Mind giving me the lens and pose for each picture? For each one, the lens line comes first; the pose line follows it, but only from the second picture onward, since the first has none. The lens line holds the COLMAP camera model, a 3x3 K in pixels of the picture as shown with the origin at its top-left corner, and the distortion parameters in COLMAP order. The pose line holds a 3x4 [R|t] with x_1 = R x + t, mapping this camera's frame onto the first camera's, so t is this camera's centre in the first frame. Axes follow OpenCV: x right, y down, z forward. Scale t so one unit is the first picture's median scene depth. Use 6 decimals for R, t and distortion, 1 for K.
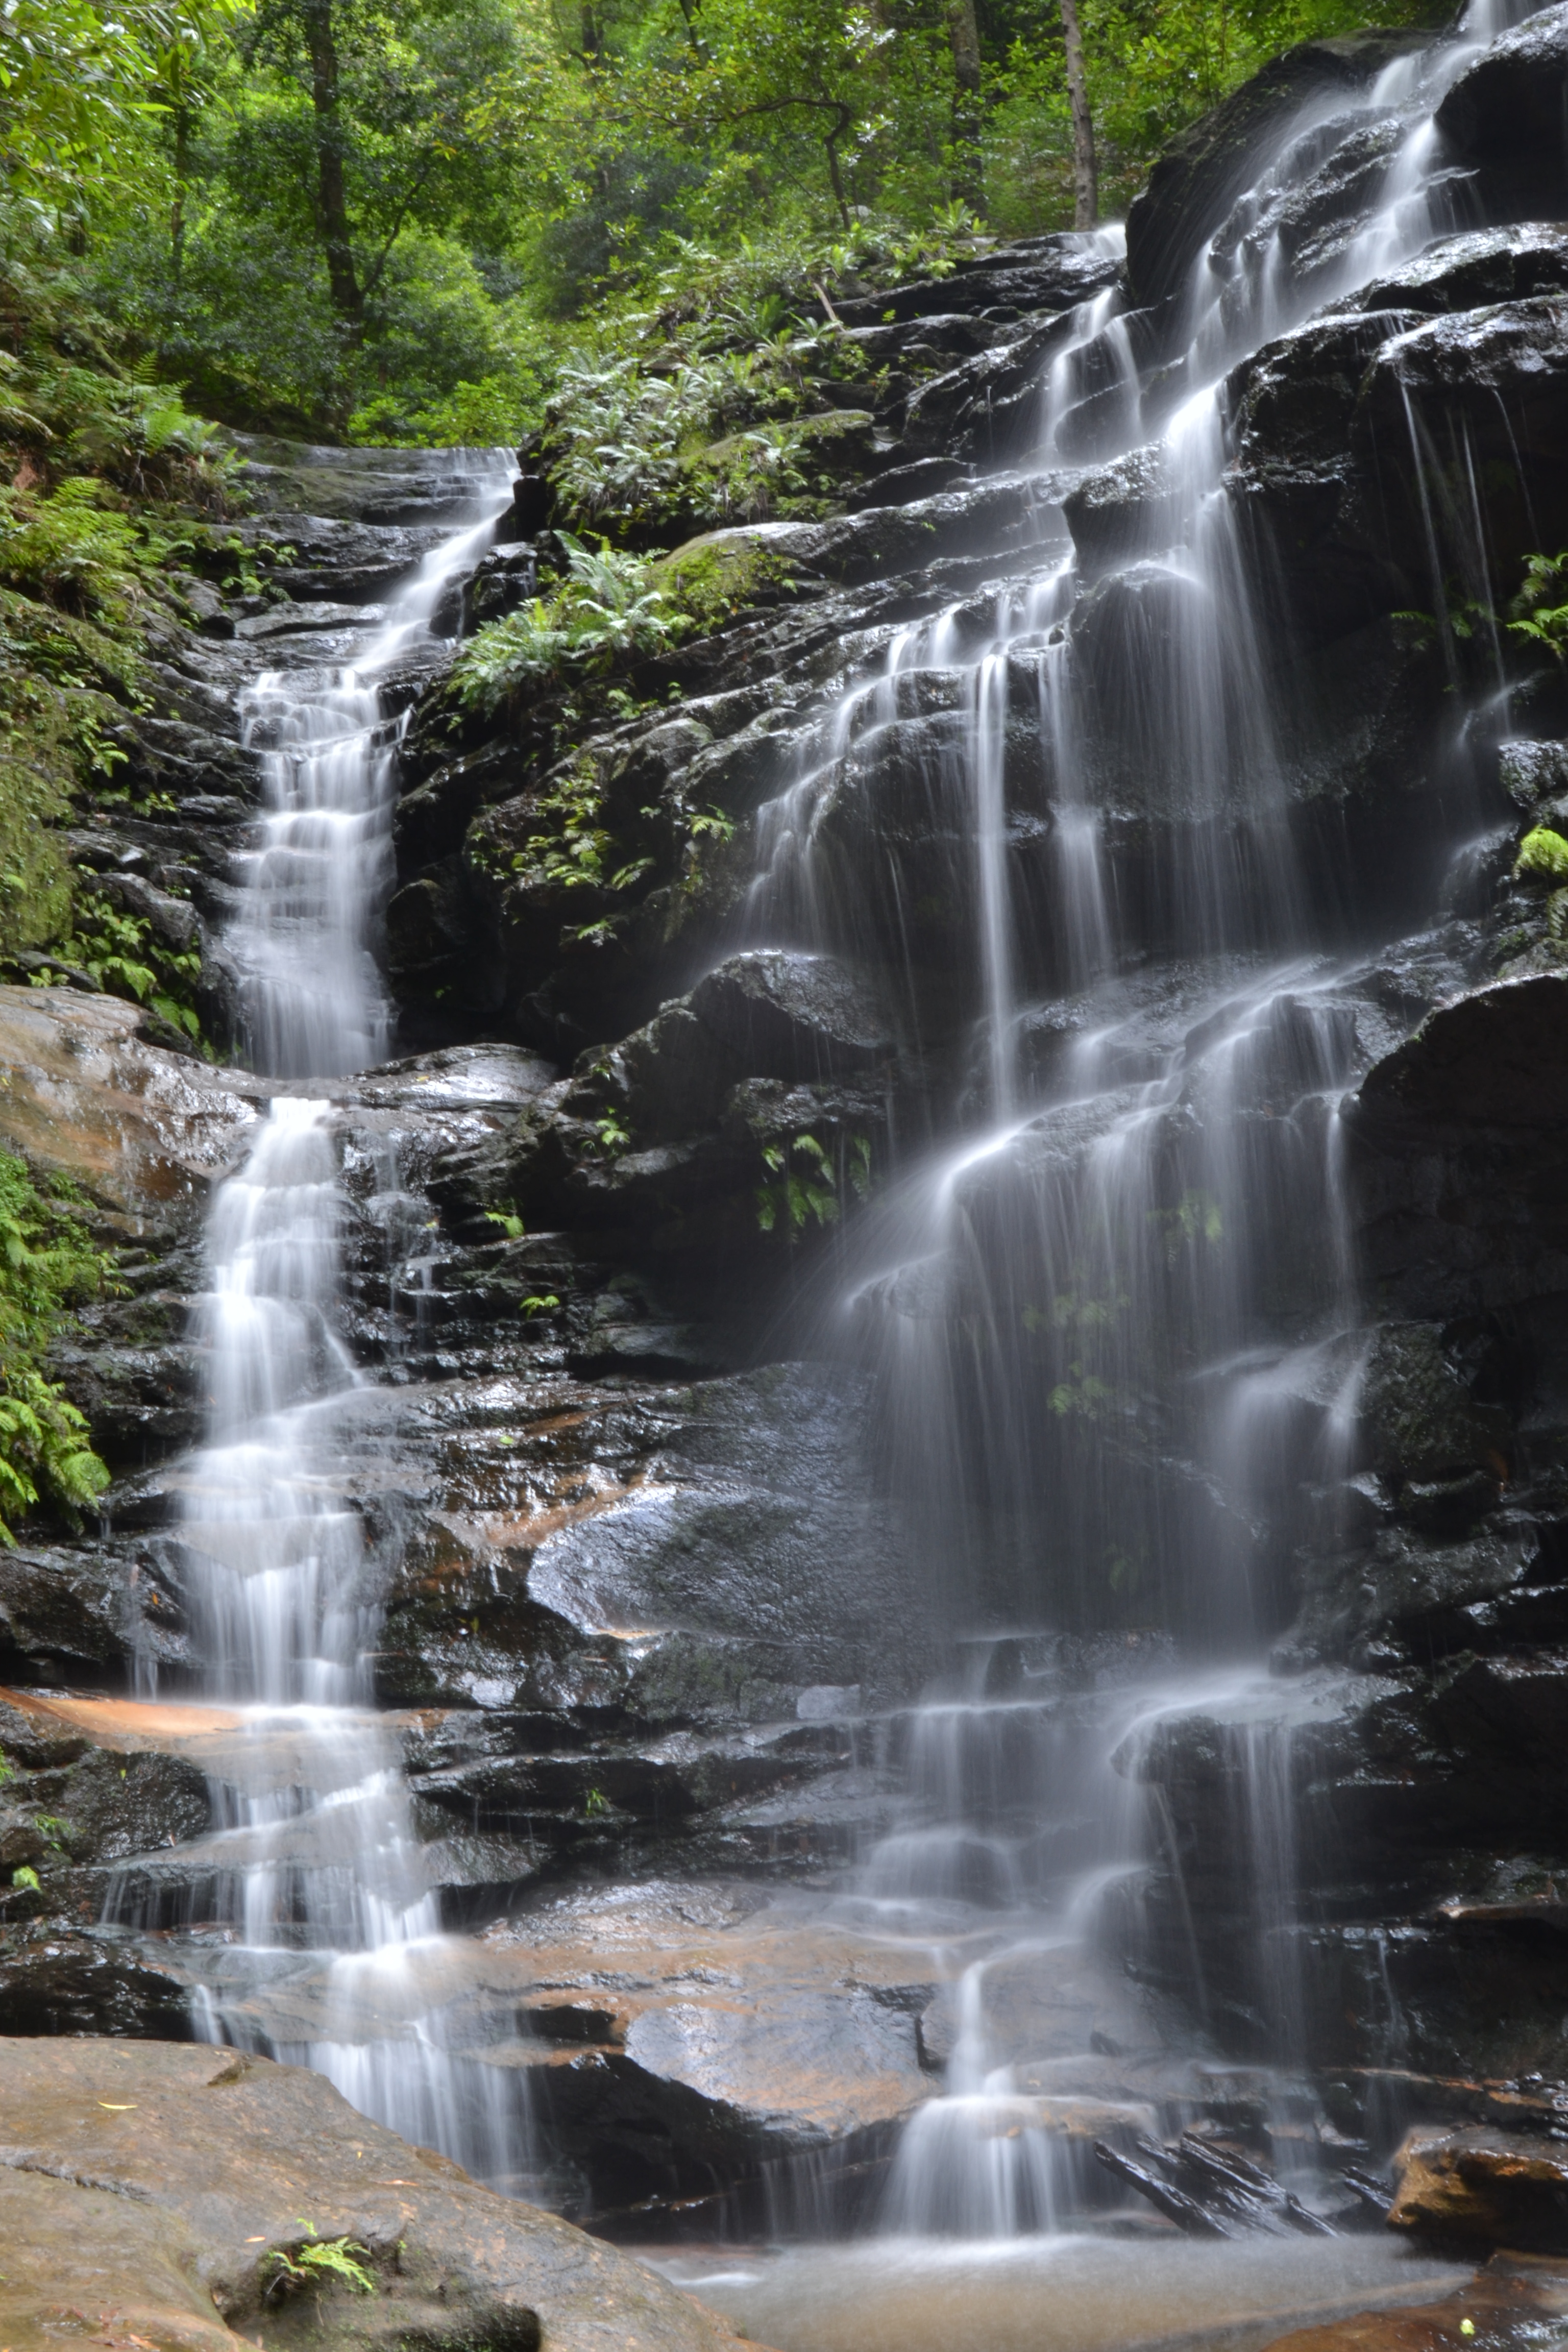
lens RADIAL K [[2860.3, 0, 784.0], [0, 2860.3, 1176.0], [0, 0, 1]] dist [-0.069189, 0.058289]
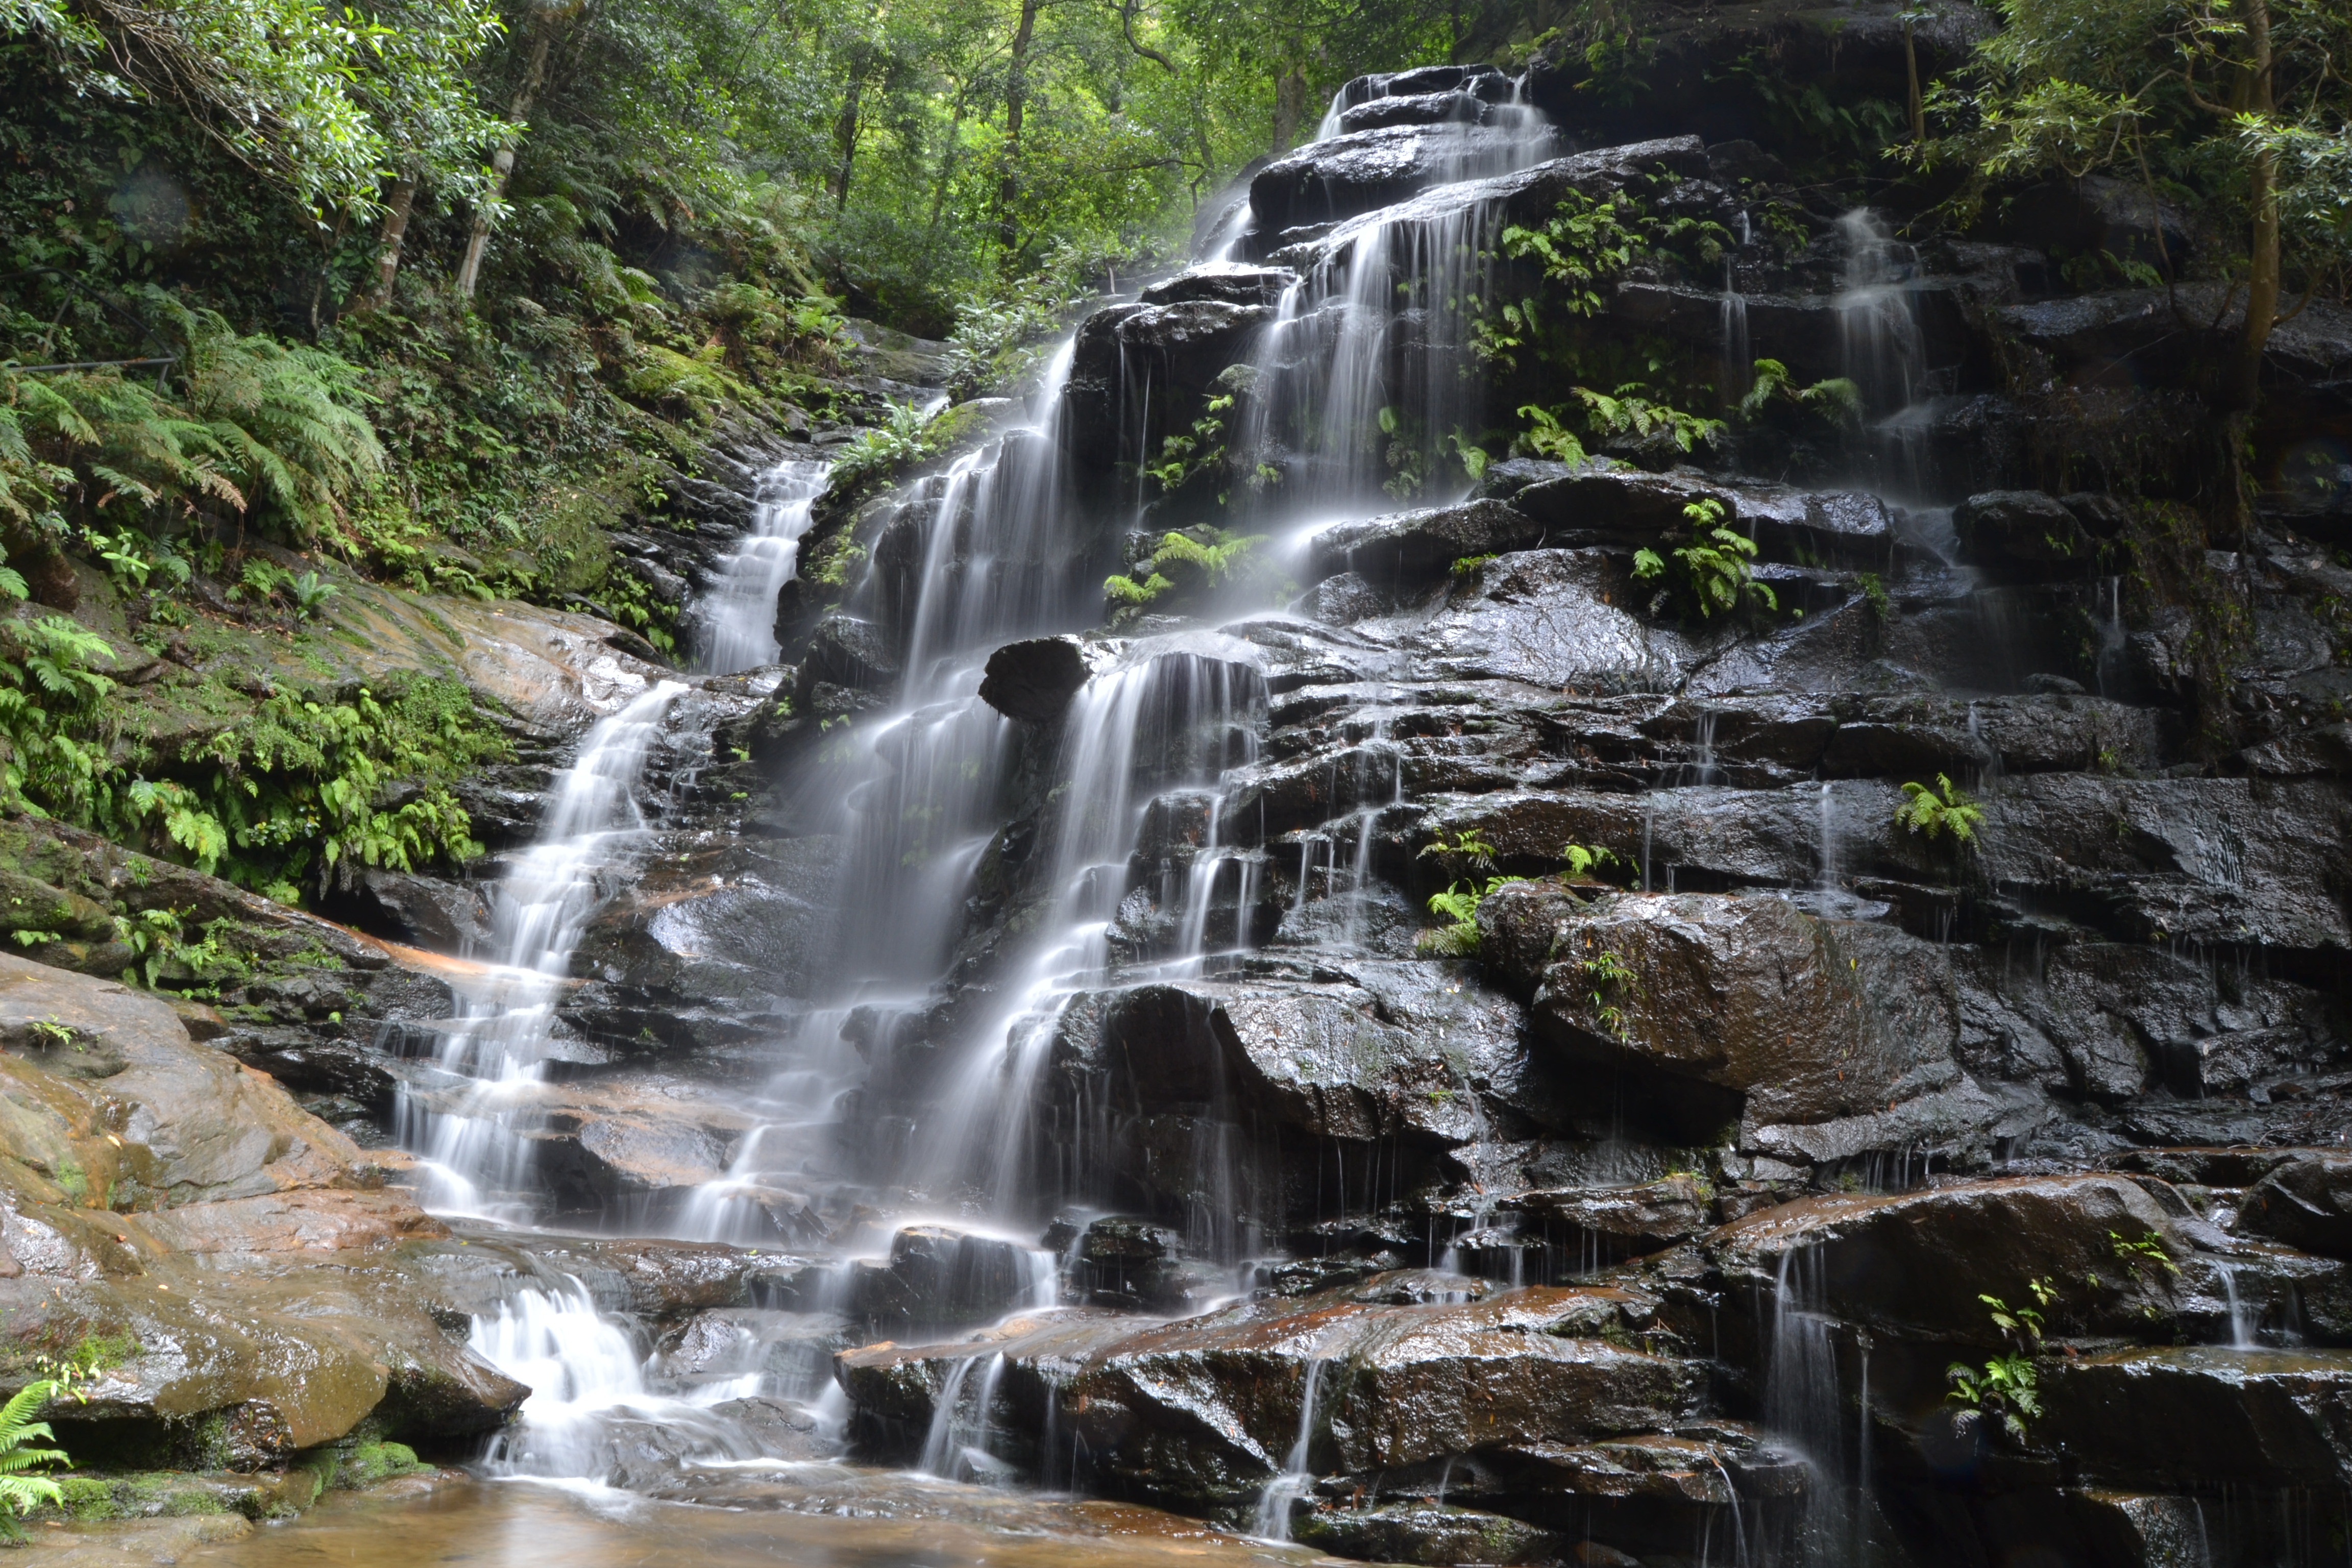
lens RADIAL K [[1876.8, 0, 1176.0], [0, 1876.8, 784.0], [0, 0, 1]] dist [-0.093266, 0.043817]
pose [[0.984062, 0.111404, -0.138605, 0.365583], [-0.114992, 0.993201, -0.018129, 0.026034], [0.135643, 0.033778, 0.990182, -0.175055]]
